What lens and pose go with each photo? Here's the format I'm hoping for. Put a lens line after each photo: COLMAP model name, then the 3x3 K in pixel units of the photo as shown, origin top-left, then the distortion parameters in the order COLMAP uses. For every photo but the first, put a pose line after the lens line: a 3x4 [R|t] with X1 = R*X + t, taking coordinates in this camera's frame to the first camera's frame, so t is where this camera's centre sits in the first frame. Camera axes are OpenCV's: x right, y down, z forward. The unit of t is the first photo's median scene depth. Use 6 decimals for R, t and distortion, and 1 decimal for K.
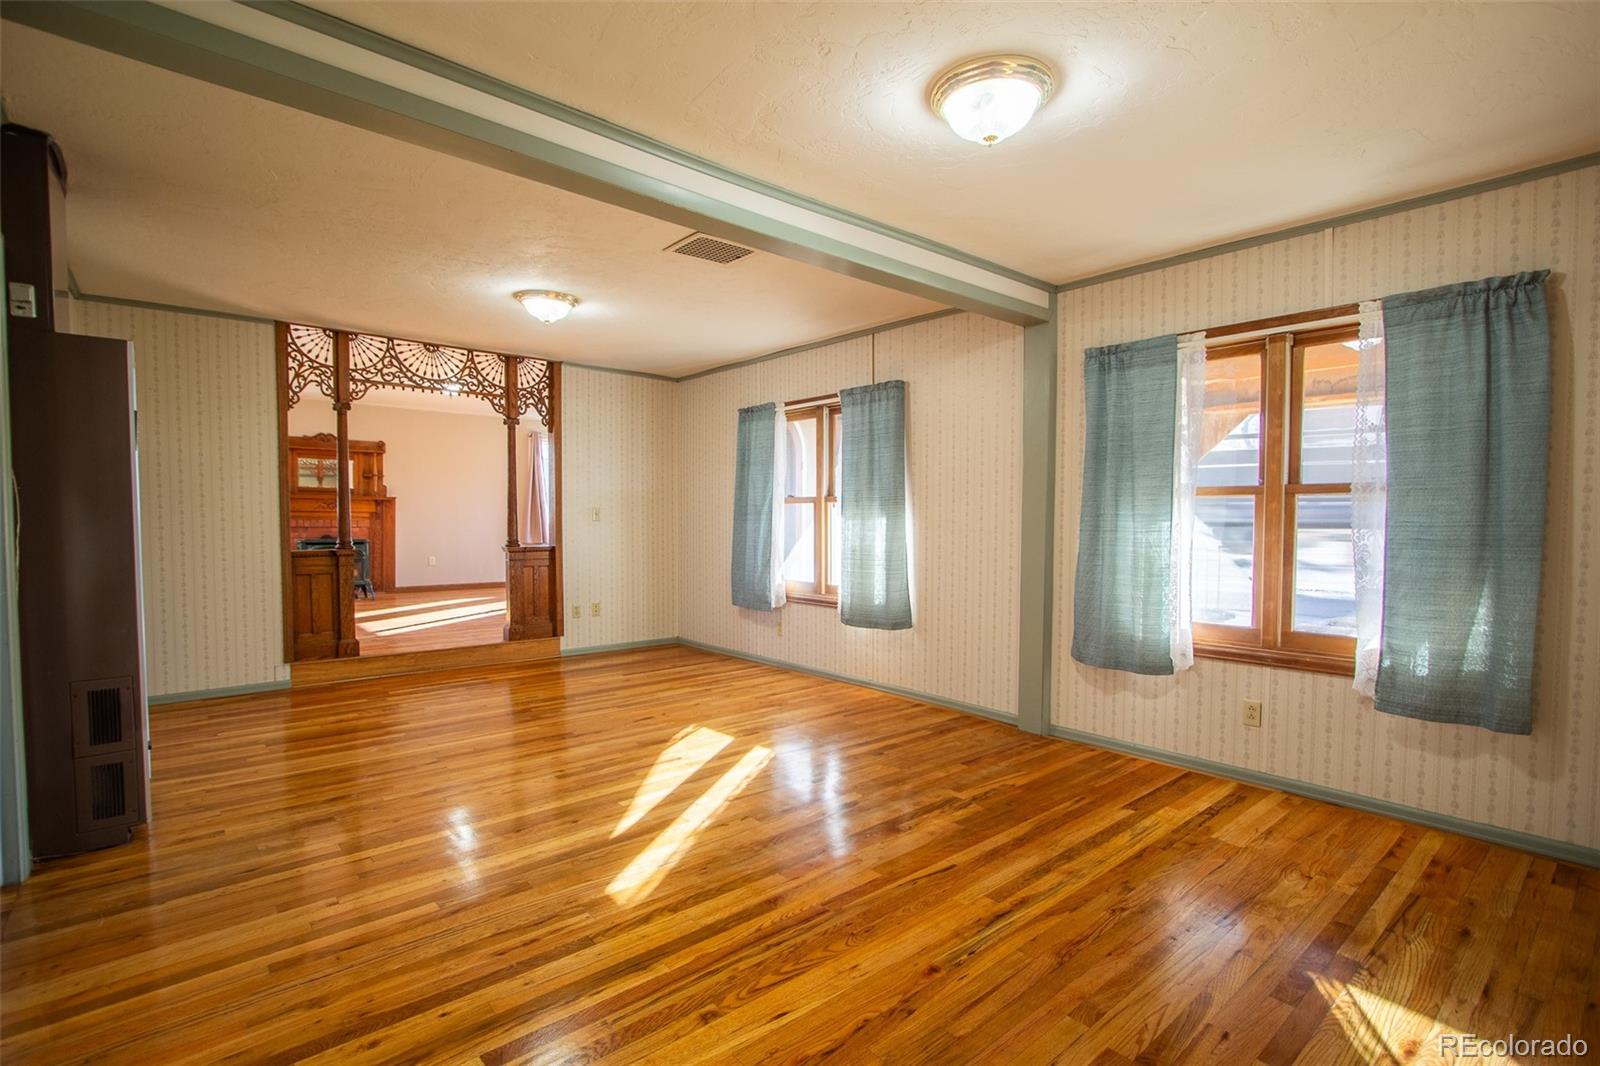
lens RADIAL K [[751.4, 0, 801.8], [0, 751.4, 544.2], [0, 0, 1]] dist [-0.021053, 0.000391]
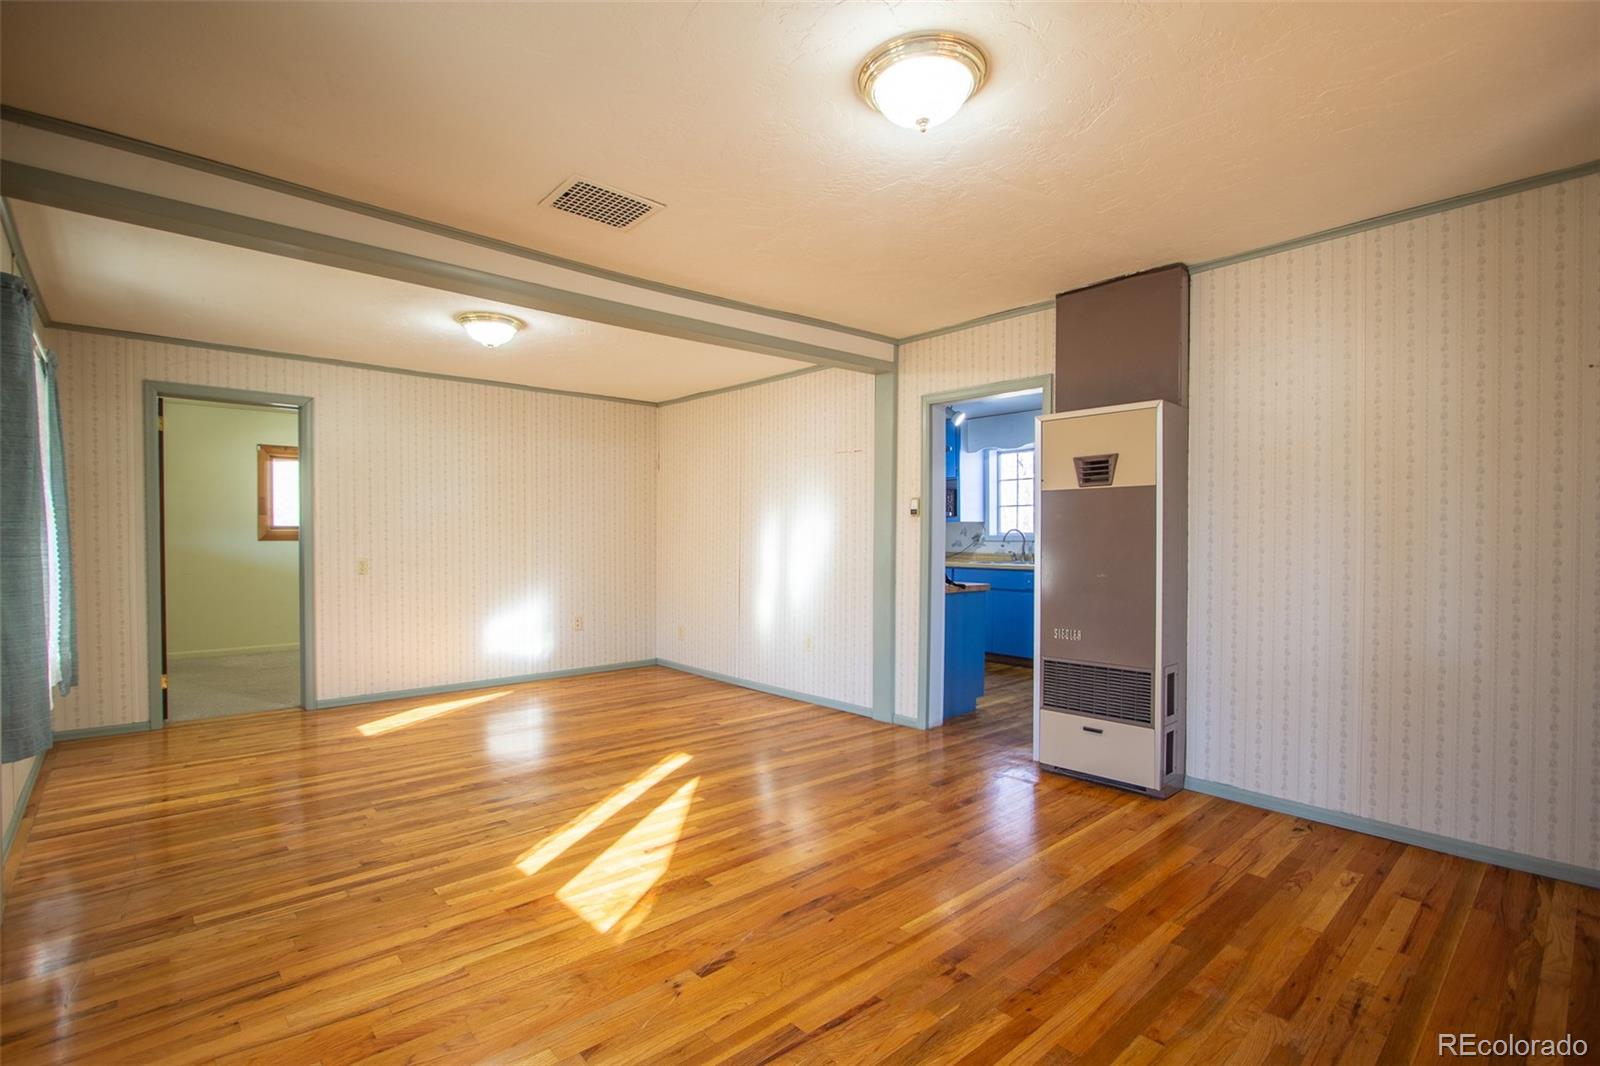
lens RADIAL K [[751.4, 0, 800.9], [0, 751.4, 547.2], [0, 0, 1]] dist [-0.021053, 0.000391]
pose [[-0.999608, -0.009586, -0.026313, -0.342614], [-0.010813, 0.998842, 0.046884, -0.075542], [0.025834, 0.047150, -0.998554, 2.011611]]
